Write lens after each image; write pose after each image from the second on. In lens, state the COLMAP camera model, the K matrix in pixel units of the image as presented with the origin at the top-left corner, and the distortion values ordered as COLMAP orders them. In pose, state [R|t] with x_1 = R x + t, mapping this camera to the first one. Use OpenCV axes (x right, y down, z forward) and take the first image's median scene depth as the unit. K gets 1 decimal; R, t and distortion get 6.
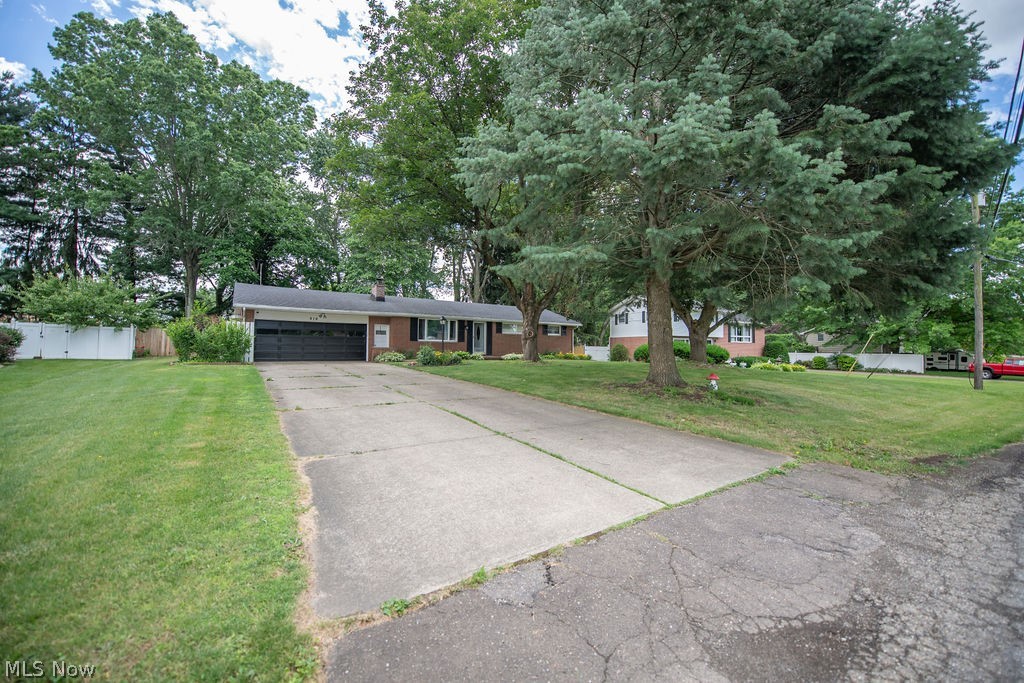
lens RADIAL K [[405.6, 0, 517.6], [0, 405.6, 341.2], [0, 0, 1]] dist [-0.017927, -0.000264]
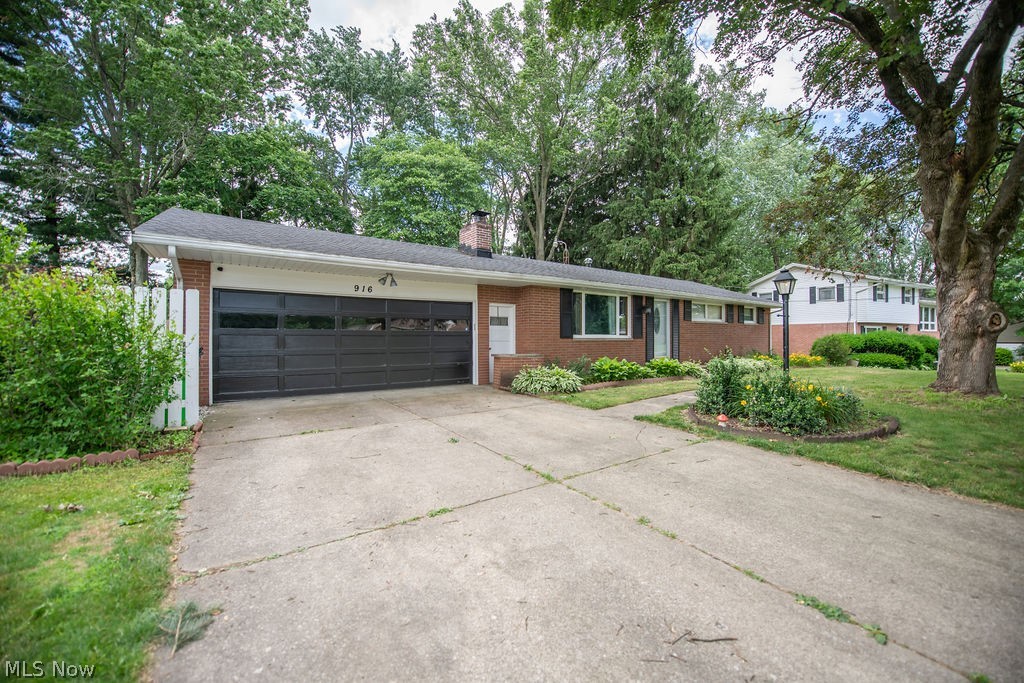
lens RADIAL K [[405.6, 0, 507.4], [0, 405.6, 338.3], [0, 0, 1]] dist [-0.017927, -0.000264]
pose [[0.999951, -0.008961, 0.004303, -0.301564], [0.008859, 0.999691, 0.023205, -0.011499], [-0.004510, -0.023166, 0.999721, 0.492163]]
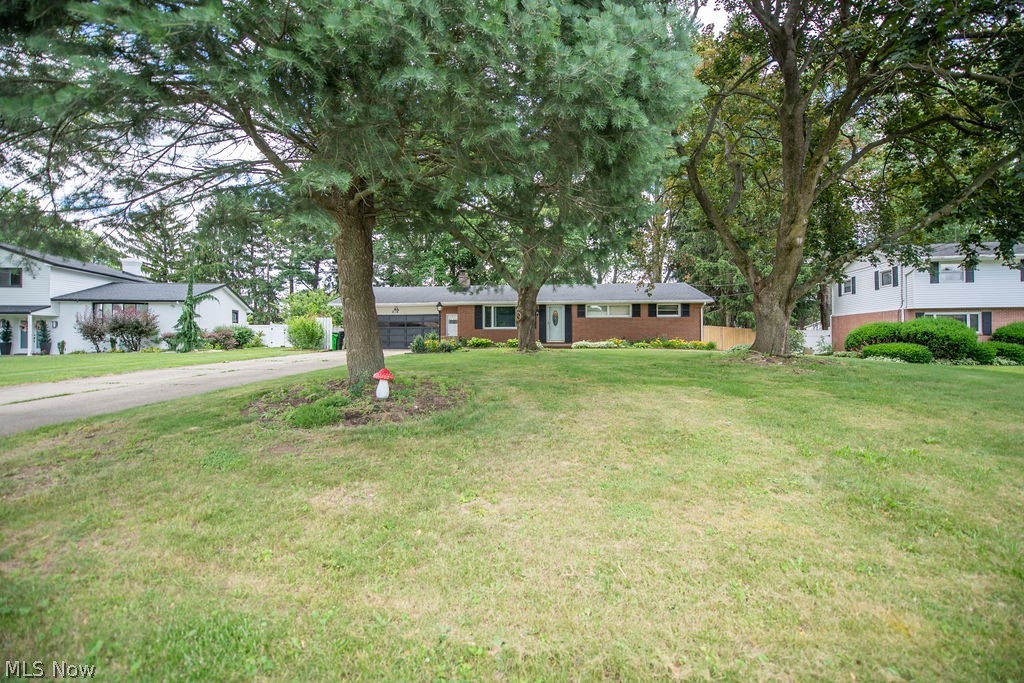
lens RADIAL K [[405.6, 0, 513.2], [0, 405.6, 339.2], [0, 0, 1]] dist [-0.017927, -0.000264]
pose [[0.773061, -0.010469, -0.634245, 0.403493], [0.023853, 0.999636, 0.012574, 0.012575], [0.633882, -0.024850, 0.773030, 0.265448]]
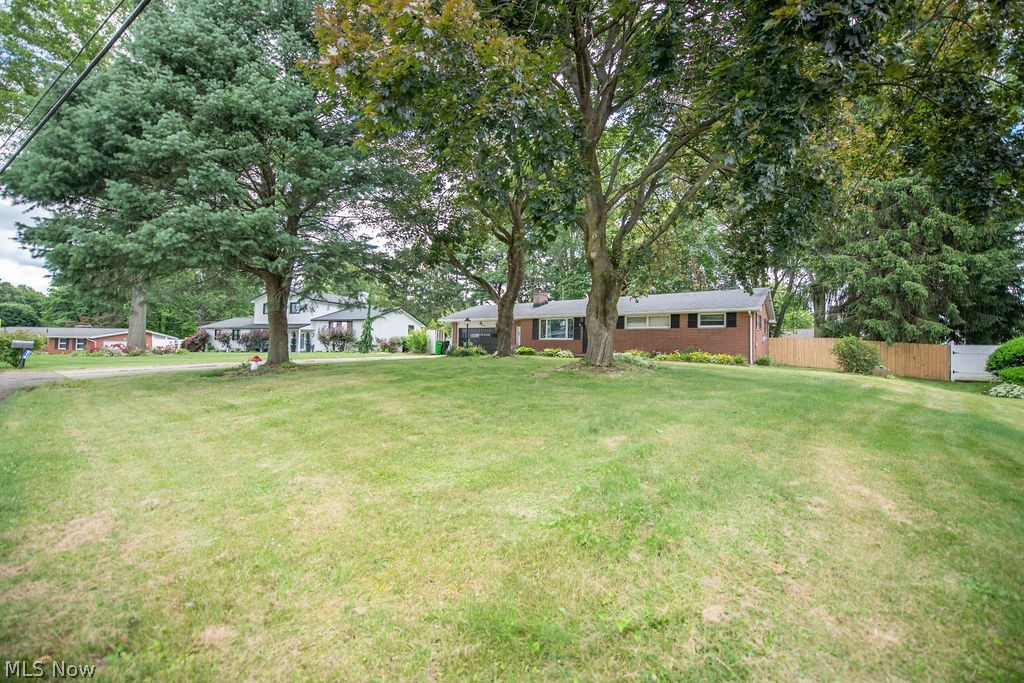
lens RADIAL K [[405.6, 0, 513.7], [0, 405.6, 344.0], [0, 0, 1]] dist [-0.017927, -0.000264]
pose [[0.313384, -0.012854, -0.949540, 0.741898], [0.004955, 0.999917, -0.011900, 0.022961], [0.949614, -0.000976, 0.313421, 0.541965]]
